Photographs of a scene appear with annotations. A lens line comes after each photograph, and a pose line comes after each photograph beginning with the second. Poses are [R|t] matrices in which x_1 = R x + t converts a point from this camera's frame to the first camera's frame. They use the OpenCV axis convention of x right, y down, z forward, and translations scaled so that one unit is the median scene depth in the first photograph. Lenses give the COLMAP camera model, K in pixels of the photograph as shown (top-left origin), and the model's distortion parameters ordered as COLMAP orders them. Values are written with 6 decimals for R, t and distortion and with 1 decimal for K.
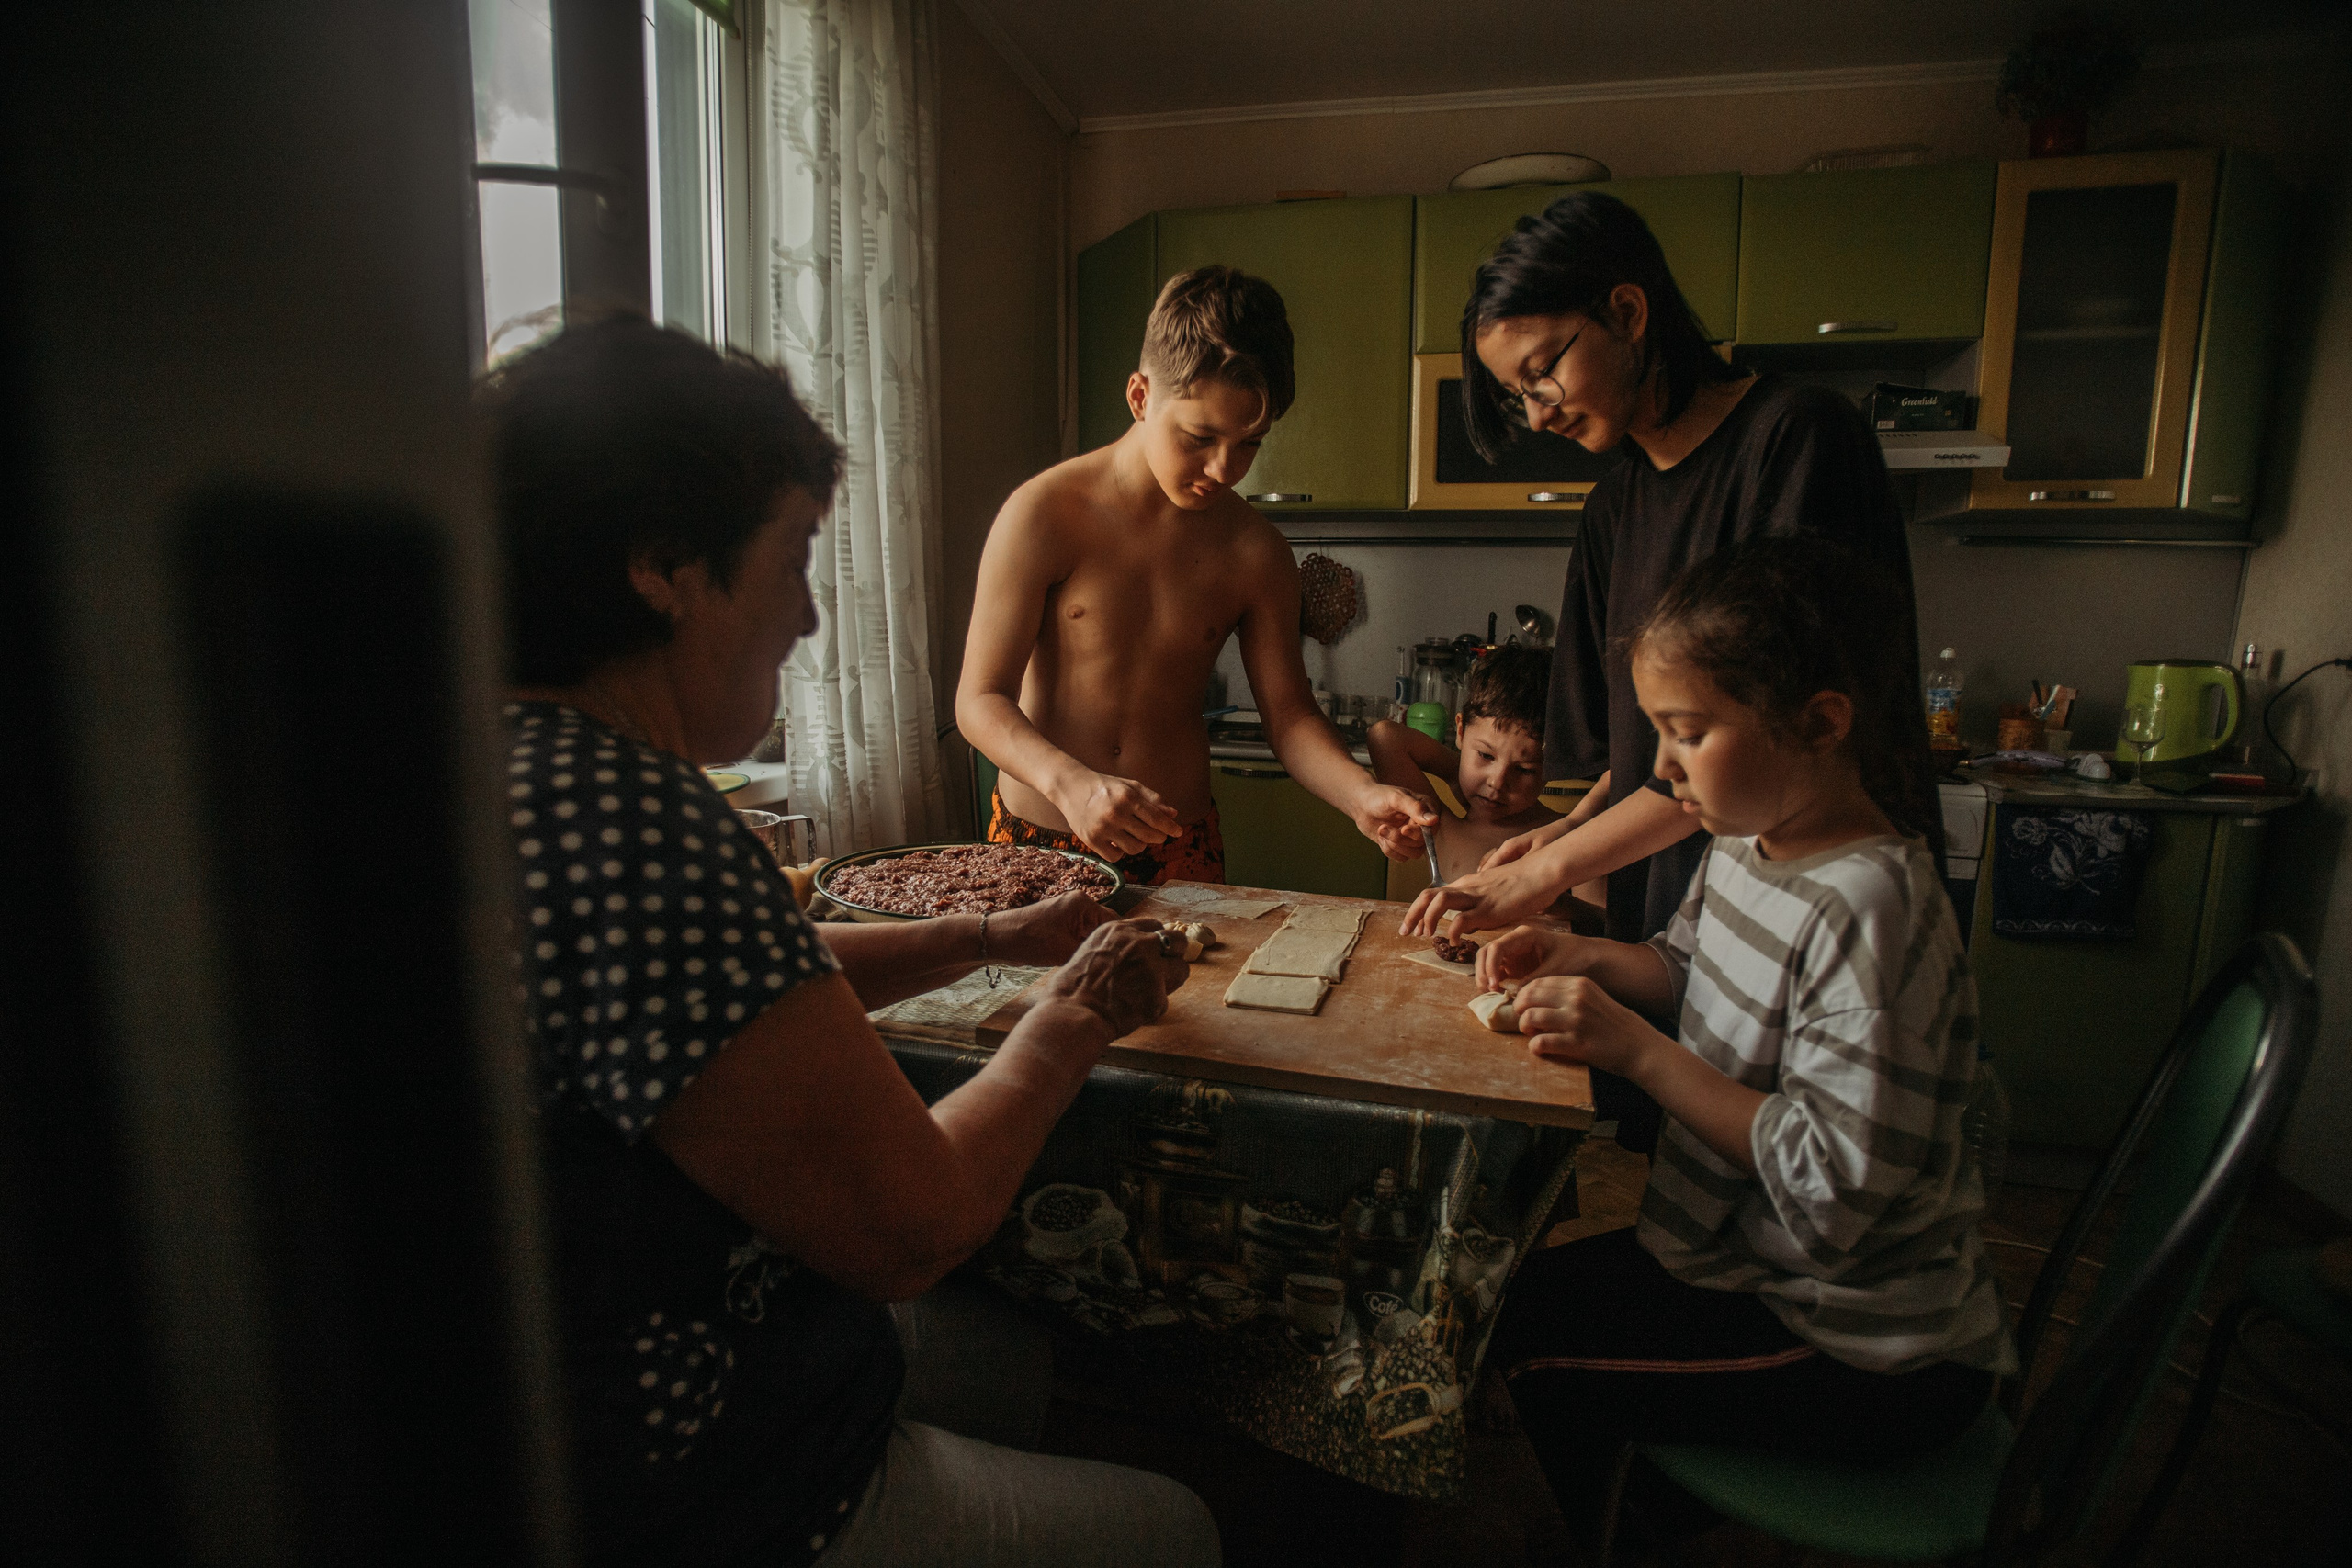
lens RADIAL K [[1158.4, 0, 1192.6], [0, 1158.4, 781.9], [0, 0, 1]] dist [-0.075177, 0.033830]
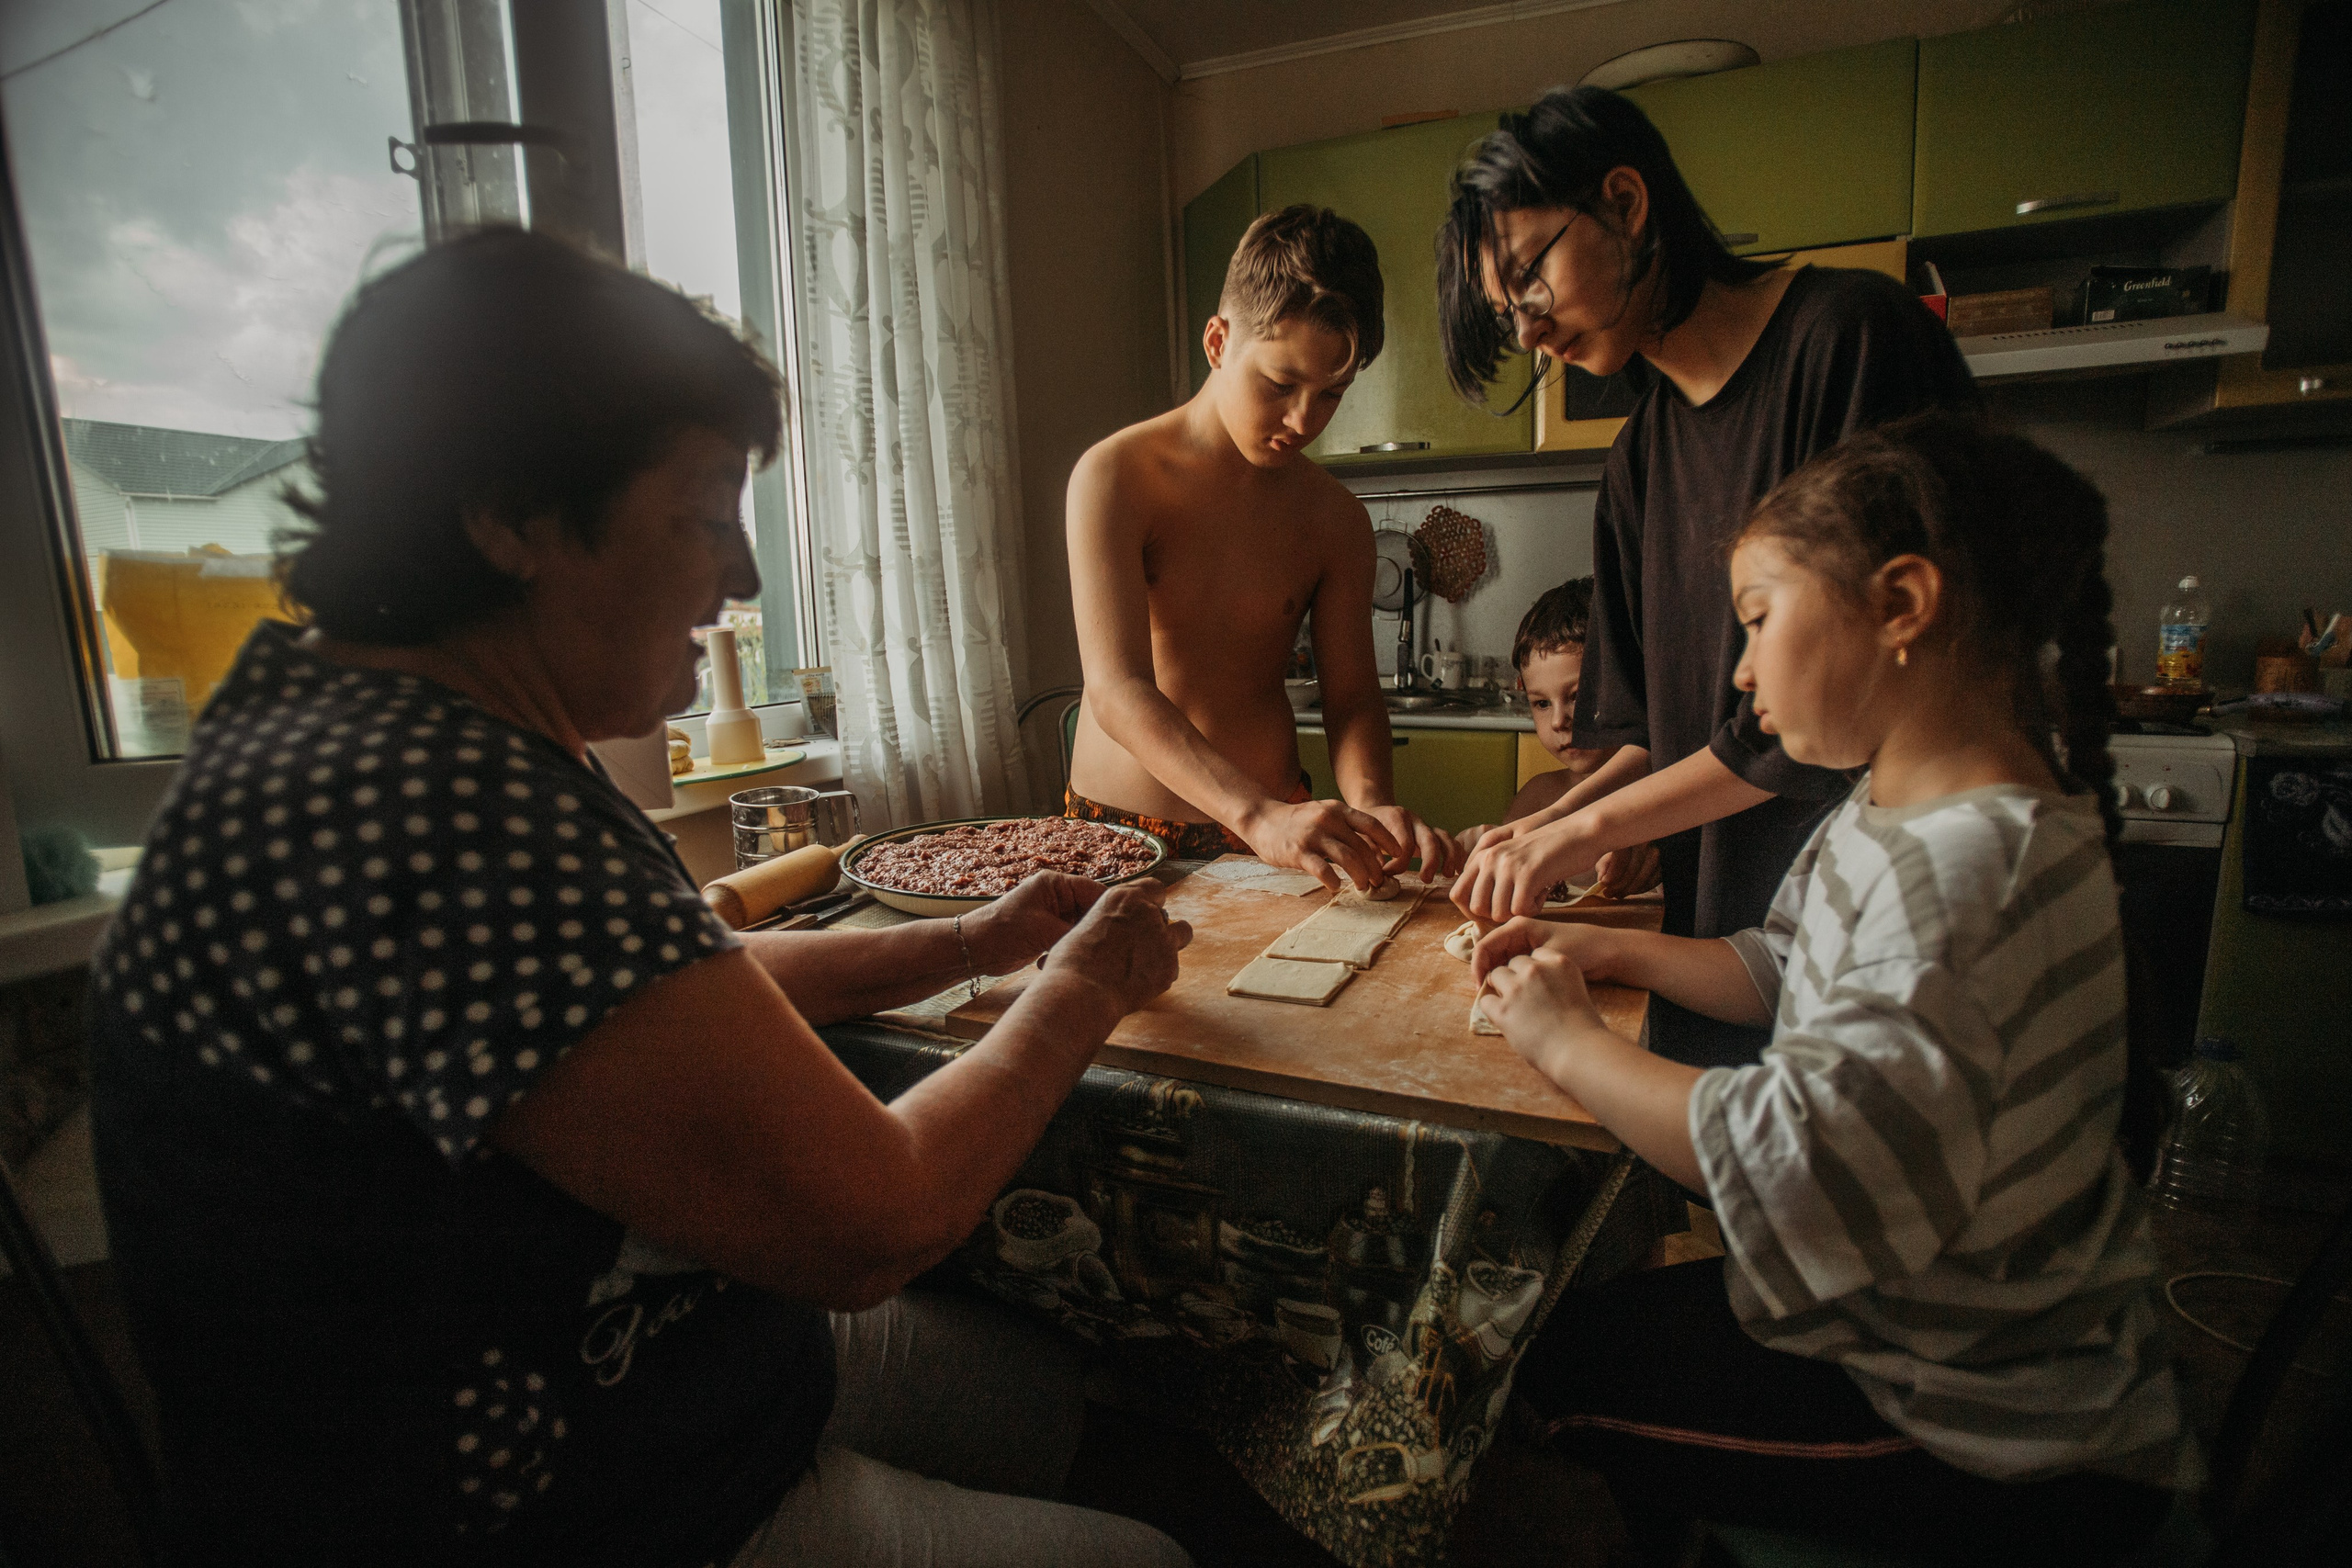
lens RADIAL K [[1158.4, 0, 1188.9], [0, 1158.4, 787.6], [0, 0, 1]] dist [-0.075177, 0.033830]
pose [[0.986971, -0.016220, -0.160080, 0.085272], [0.020635, 0.999450, 0.025954, 0.005166], [0.159571, -0.028919, 0.986763, 0.066291]]
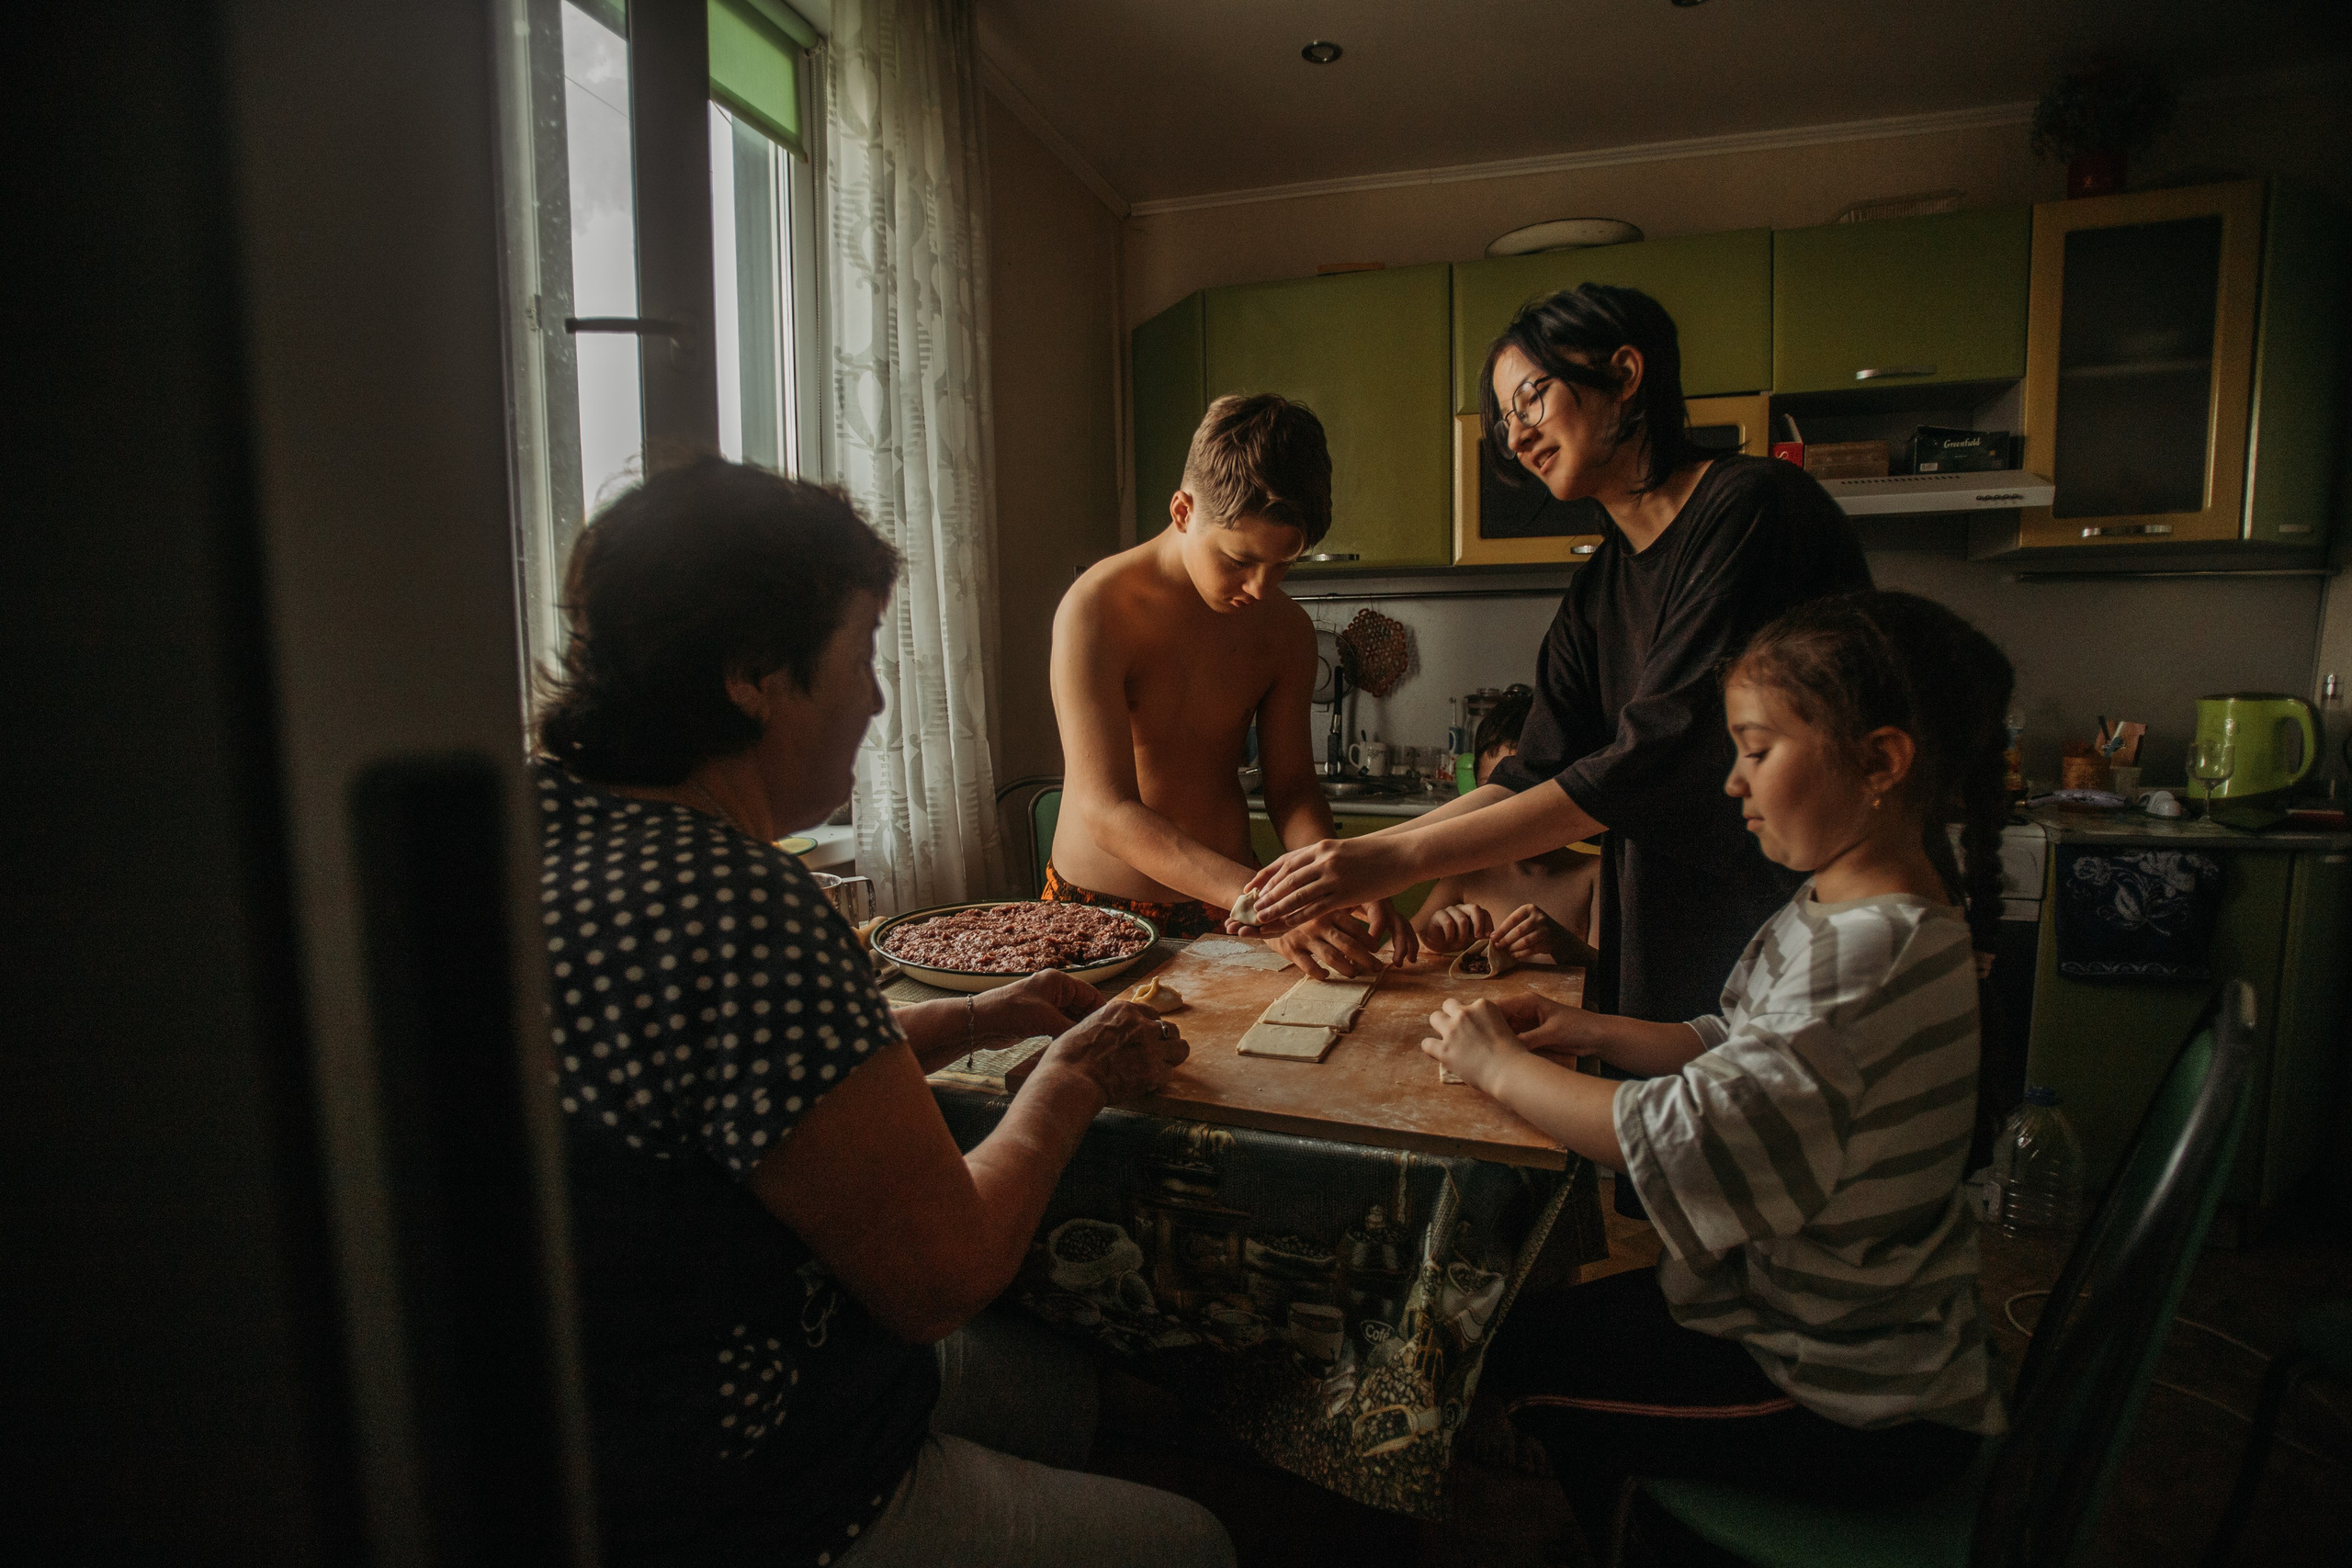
lens RADIAL K [[1158.4, 0, 1192.2], [0, 1158.4, 785.4], [0, 0, 1]] dist [-0.075177, 0.033830]
pose [[0.997183, -0.017343, -0.072974, 0.040697], [0.014828, 0.999282, -0.034865, -0.012042], [0.073526, 0.033684, 0.996724, -0.051264]]
